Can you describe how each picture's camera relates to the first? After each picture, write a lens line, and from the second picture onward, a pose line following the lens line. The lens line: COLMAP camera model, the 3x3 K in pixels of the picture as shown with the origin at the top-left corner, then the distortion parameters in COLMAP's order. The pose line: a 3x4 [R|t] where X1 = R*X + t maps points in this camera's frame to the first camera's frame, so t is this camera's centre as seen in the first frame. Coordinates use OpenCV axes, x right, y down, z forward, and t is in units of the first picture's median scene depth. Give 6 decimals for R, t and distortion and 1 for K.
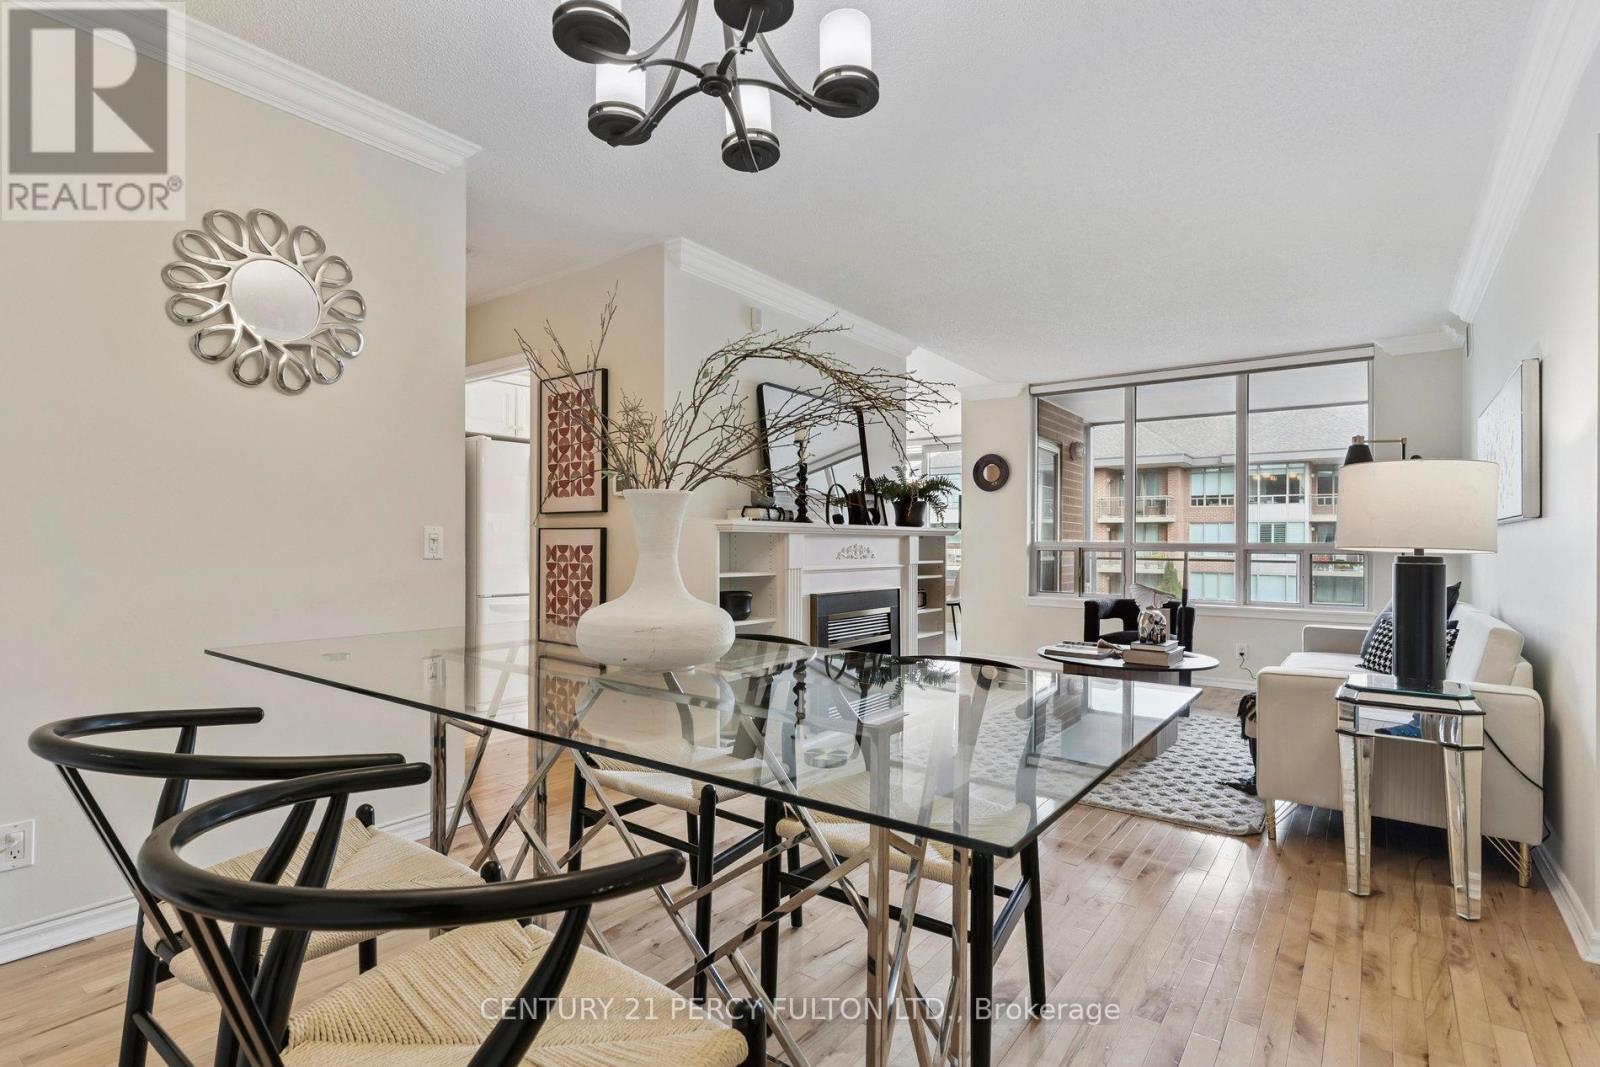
lens RADIAL K [[767.4, 0, 800.0], [0, 767.4, 533.5], [0, 0, 1]] dist [0.000507, 0.000139]
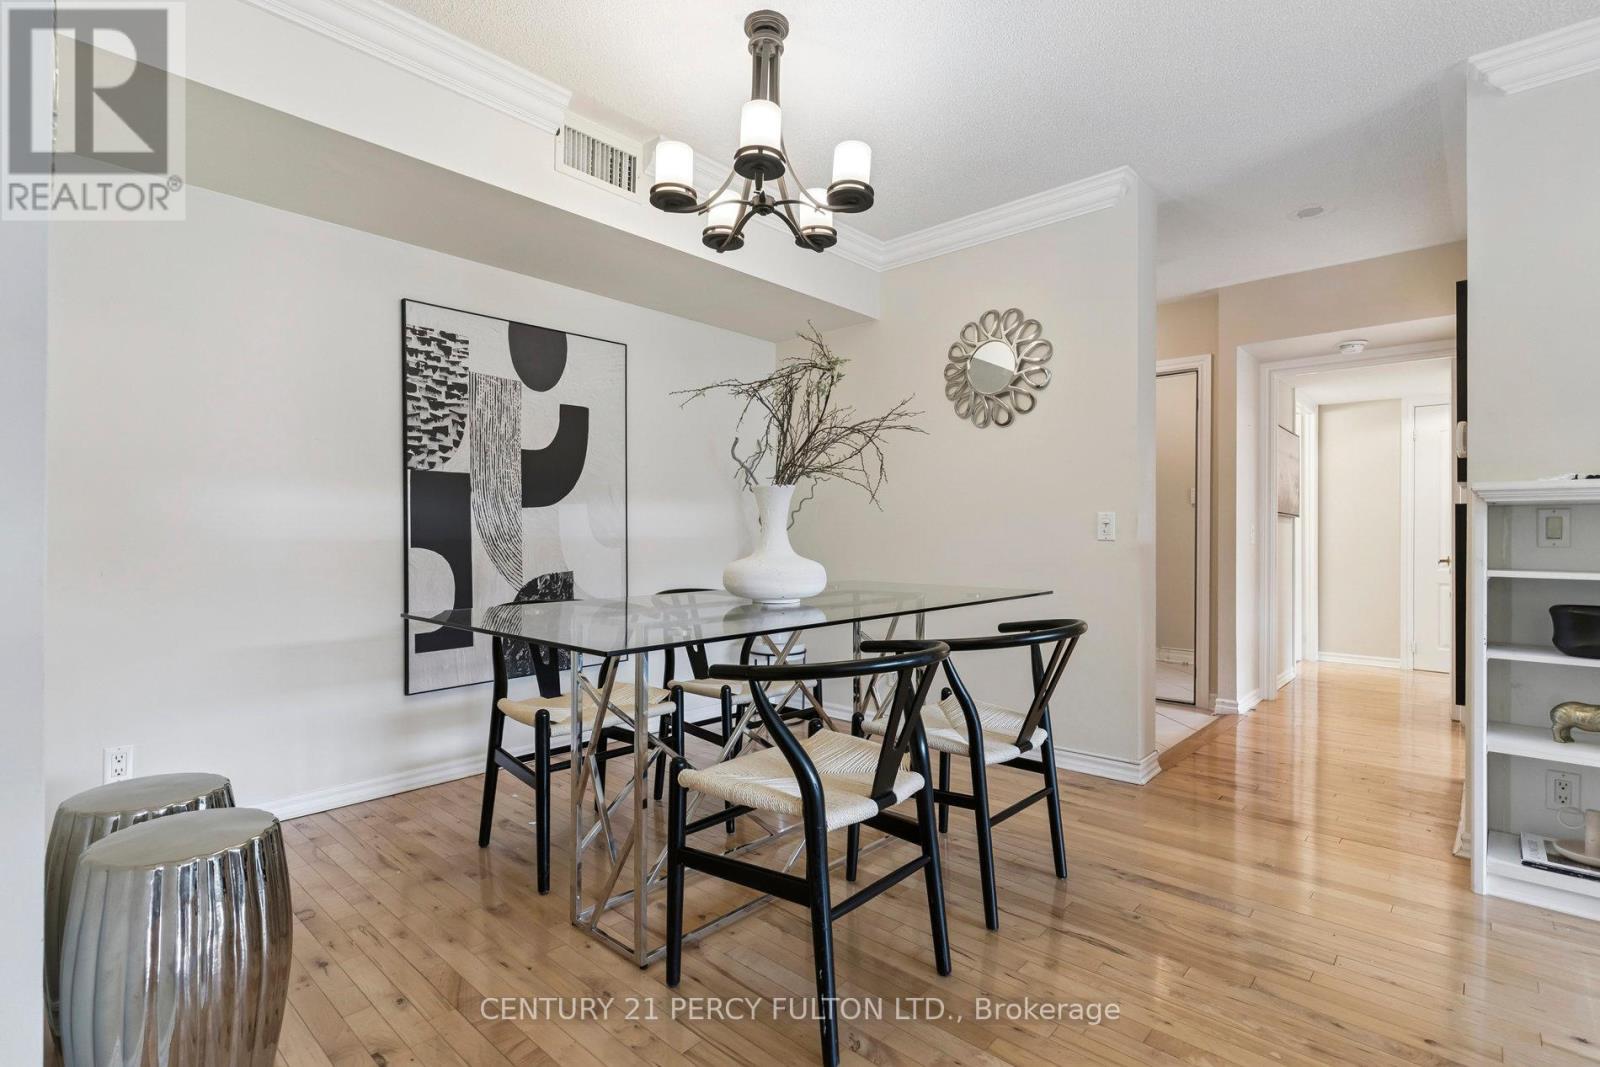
lens RADIAL K [[767.4, 0, 800.0], [0, 767.4, 533.5], [0, 0, 1]] dist [0.000507, 0.000139]
pose [[-0.094286, -0.008765, -0.995507, 0.880104], [0.003772, 0.999951, -0.009162, 0.038575], [0.995538, -0.004619, -0.094249, 0.780201]]
